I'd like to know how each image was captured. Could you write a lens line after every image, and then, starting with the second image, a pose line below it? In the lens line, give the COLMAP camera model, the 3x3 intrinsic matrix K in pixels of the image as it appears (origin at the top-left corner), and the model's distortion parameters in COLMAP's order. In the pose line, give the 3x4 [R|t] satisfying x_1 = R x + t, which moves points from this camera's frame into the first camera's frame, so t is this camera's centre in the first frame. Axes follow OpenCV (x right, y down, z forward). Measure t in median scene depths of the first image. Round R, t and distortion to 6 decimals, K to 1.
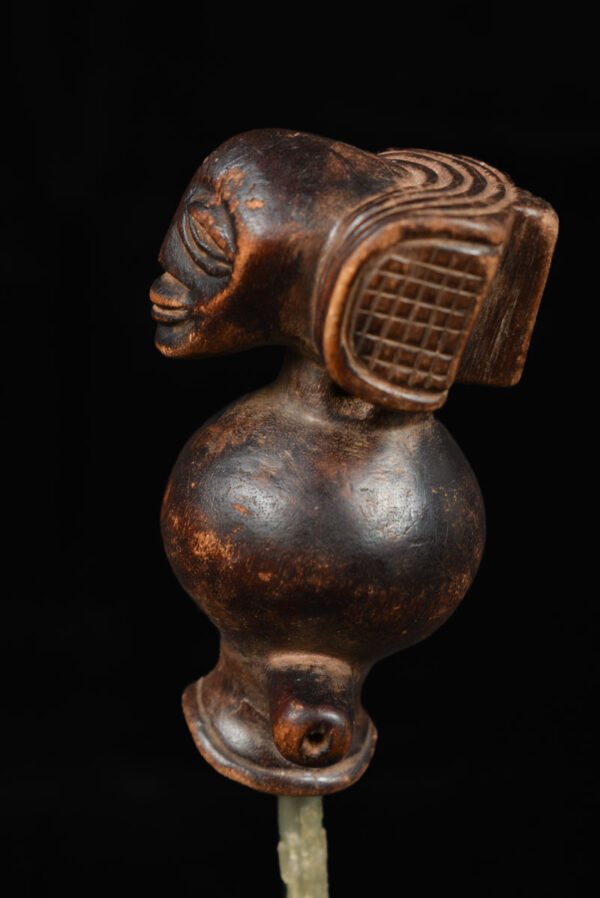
lens RADIAL K [[2010.9, 0, 300.0], [0, 2010.9, 449.0], [0, 0, 1]] dist [0.091023, 0.018927]
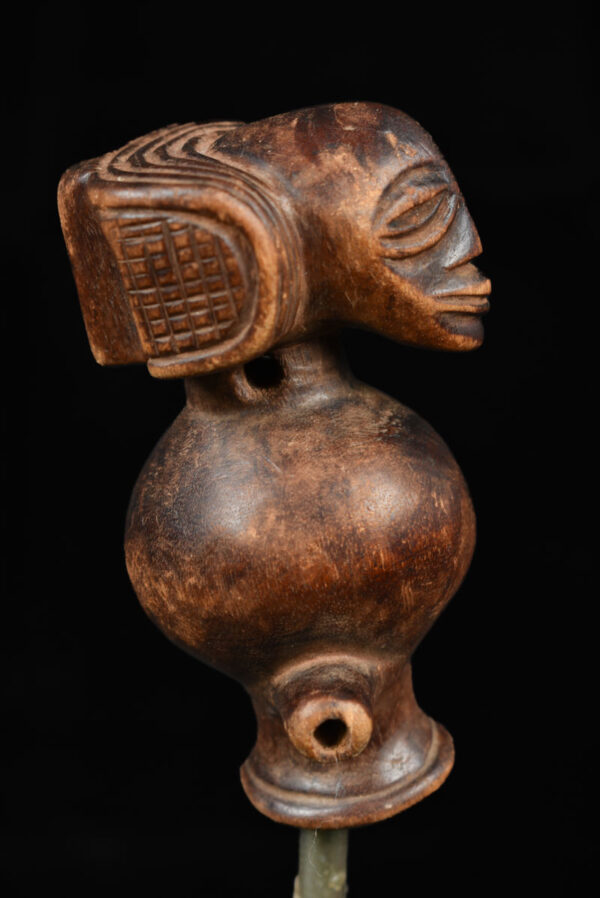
lens RADIAL K [[2010.9, 0, 300.0], [0, 2010.9, 449.0], [0, 0, 1]] dist [0.091023, 0.018927]
pose [[-0.999985, -0.004657, 0.002824, 0.009926], [-0.001762, 0.767347, 0.641229, -0.630523], [-0.005153, 0.641215, -0.767344, 1.811117]]
